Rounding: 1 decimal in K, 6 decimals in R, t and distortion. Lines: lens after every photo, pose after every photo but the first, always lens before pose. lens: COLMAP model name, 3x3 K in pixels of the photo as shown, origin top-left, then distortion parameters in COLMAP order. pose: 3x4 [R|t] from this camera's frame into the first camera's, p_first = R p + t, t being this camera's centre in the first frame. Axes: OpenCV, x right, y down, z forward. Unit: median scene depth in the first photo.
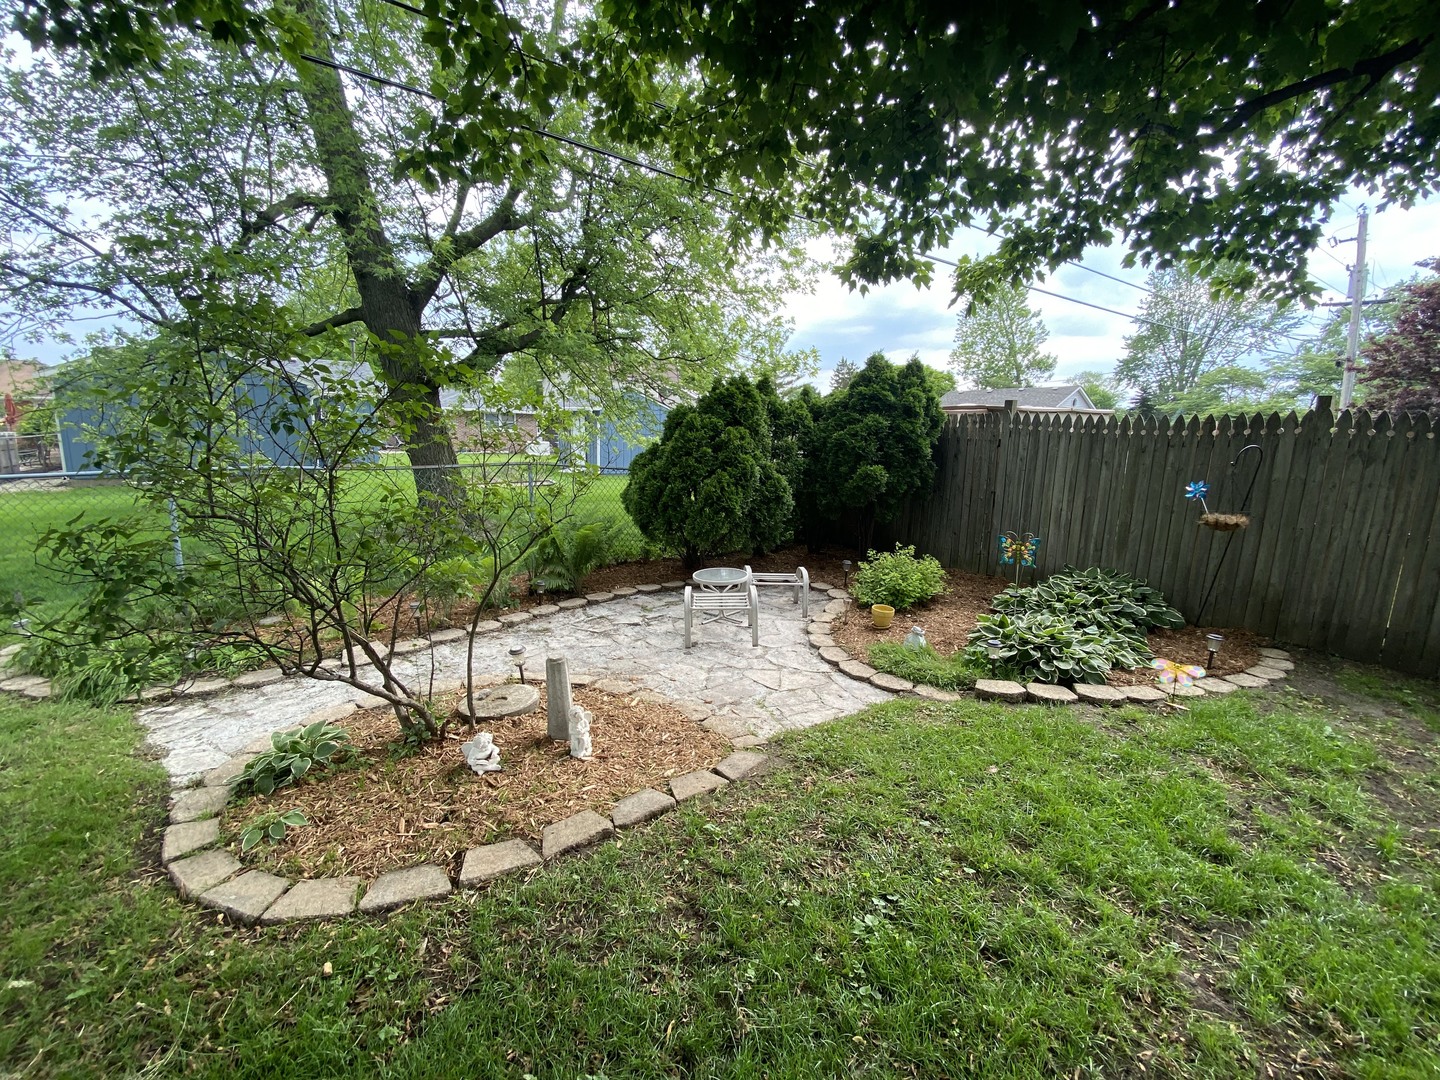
lens RADIAL K [[576.5, 0, 720.0], [0, 576.5, 540.0], [0, 0, 1]] dist [0.038641, -0.027090]
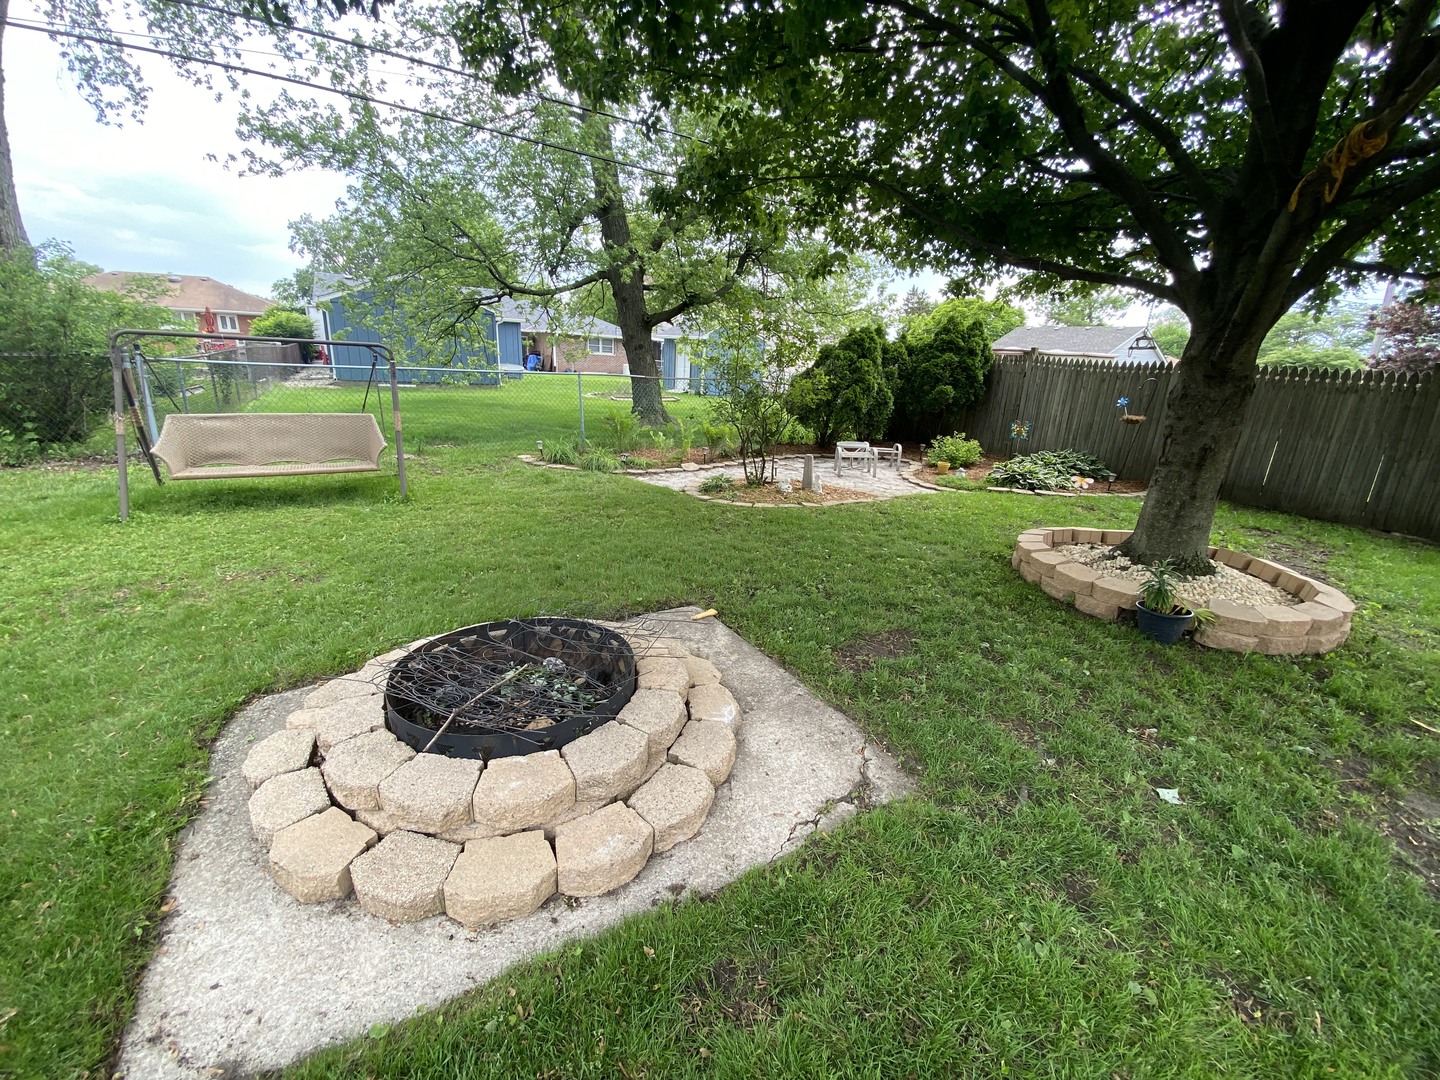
lens RADIAL K [[576.5, 0, 720.0], [0, 576.5, 540.0], [0, 0, 1]] dist [0.038641, -0.027090]
pose [[0.995357, 0.058955, -0.076086, -0.247669], [-0.049527, 0.991497, 0.120338, 0.156217], [0.082533, -0.116010, 0.989813, -0.828371]]
